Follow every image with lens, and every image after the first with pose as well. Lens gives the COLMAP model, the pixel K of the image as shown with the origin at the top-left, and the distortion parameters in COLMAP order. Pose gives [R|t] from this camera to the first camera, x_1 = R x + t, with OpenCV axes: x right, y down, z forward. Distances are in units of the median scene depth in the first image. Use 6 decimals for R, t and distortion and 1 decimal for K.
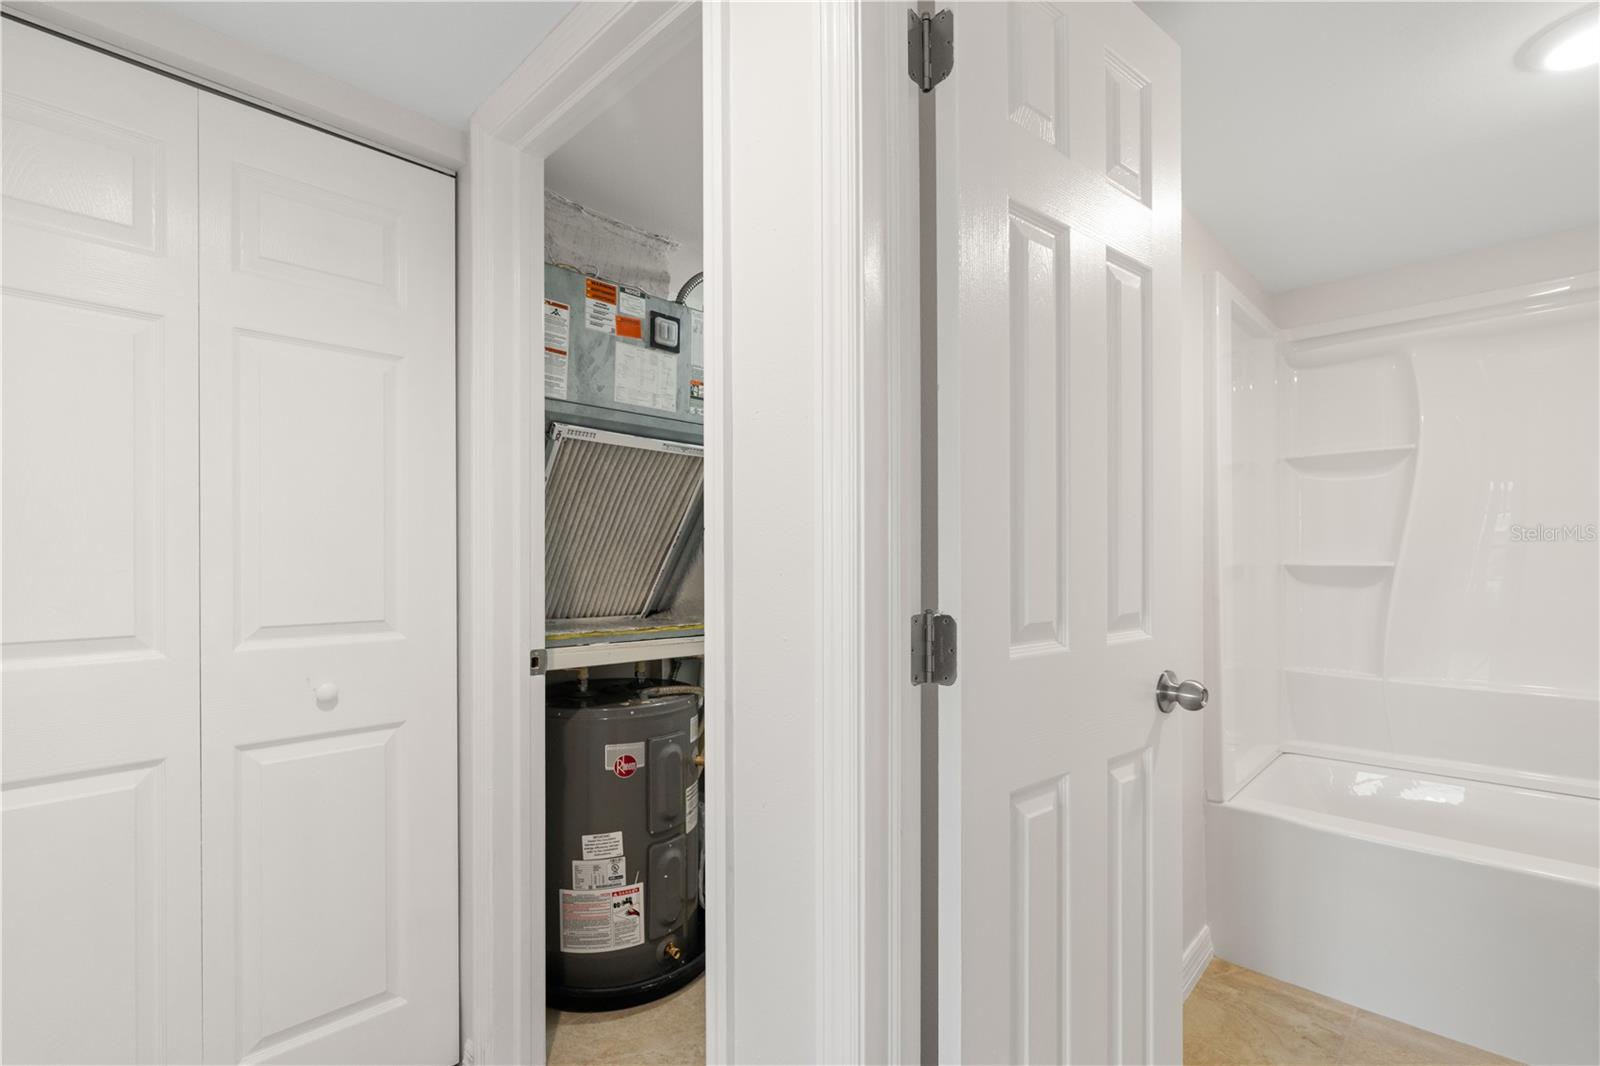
lens RADIAL K [[738.6, 0, 799.6], [0, 738.6, 557.1], [0, 0, 1]] dist [-0.001505, 0.000470]
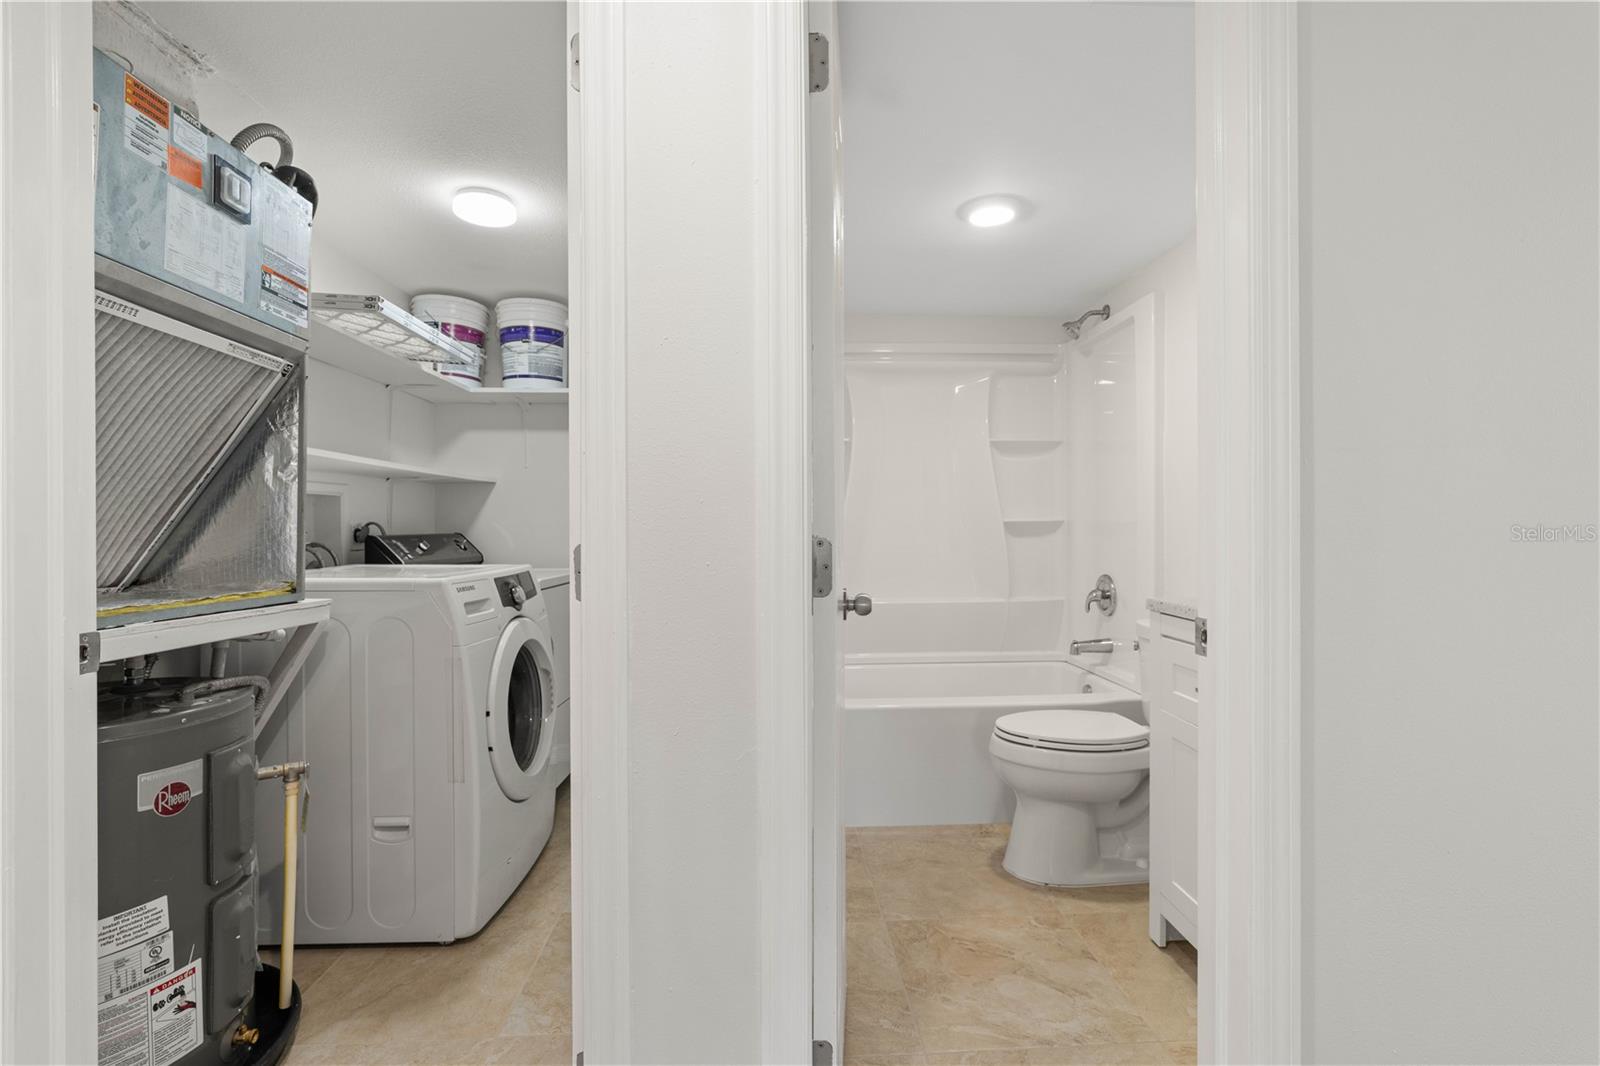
lens RADIAL K [[732.1, 0, 807.8], [0, 732.1, 526.8], [0, 0, 1]] dist [-0.009046, 0.004757]
pose [[0.678017, 0.002876, 0.735040, -0.335894], [-0.000215, 0.999993, -0.003714, 0.030670], [-0.735046, 0.002360, 0.678013, 0.099400]]
